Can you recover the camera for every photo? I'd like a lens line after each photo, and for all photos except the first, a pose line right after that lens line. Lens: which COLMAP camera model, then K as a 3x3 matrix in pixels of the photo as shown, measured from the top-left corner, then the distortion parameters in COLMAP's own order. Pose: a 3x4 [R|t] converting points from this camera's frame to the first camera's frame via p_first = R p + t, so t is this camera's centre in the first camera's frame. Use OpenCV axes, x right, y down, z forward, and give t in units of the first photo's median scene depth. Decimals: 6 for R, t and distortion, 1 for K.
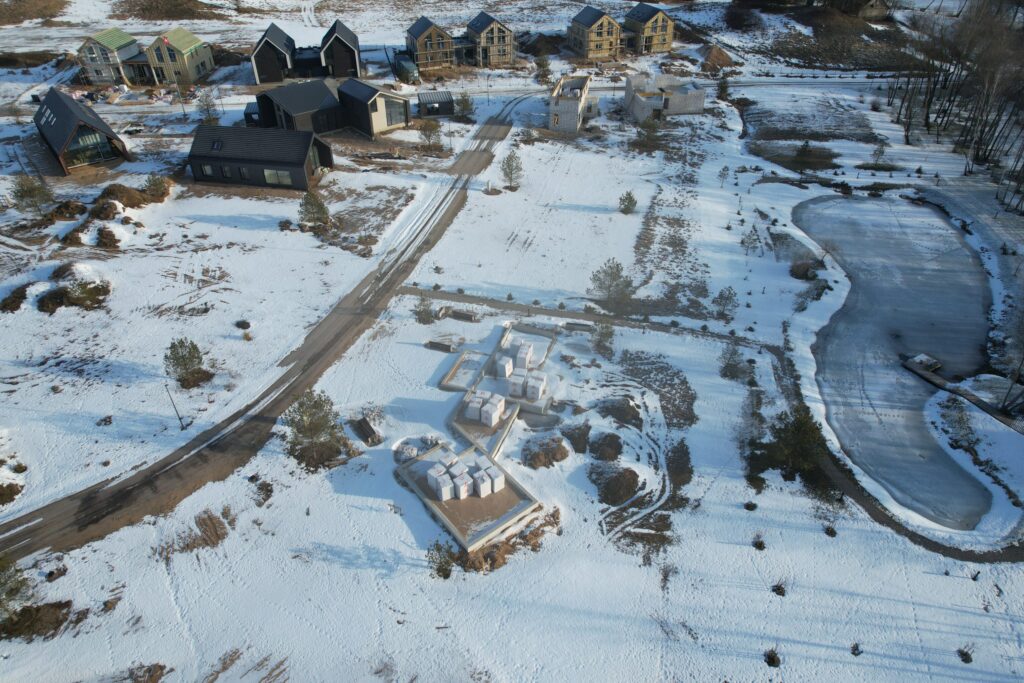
lens RADIAL K [[669.4, 0, 512.0], [0, 669.4, 341.5], [0, 0, 1]] dist [-0.079266, 0.081366]
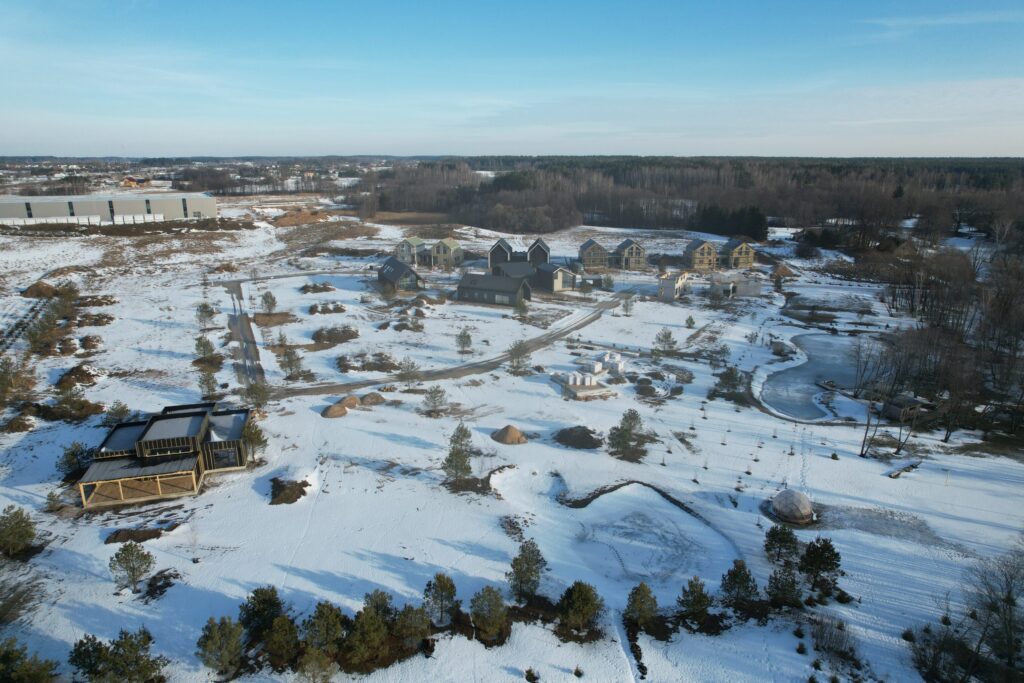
lens RADIAL K [[662.6, 0, 512.0], [0, 662.6, 341.5], [0, 0, 1]] dist [-0.033890, 0.000810]
pose [[0.967702, 0.074706, -0.240774, 0.130101], [-0.155210, 0.929162, -0.335511, 0.465804], [0.198653, 0.362045, 0.910747, -0.636537]]
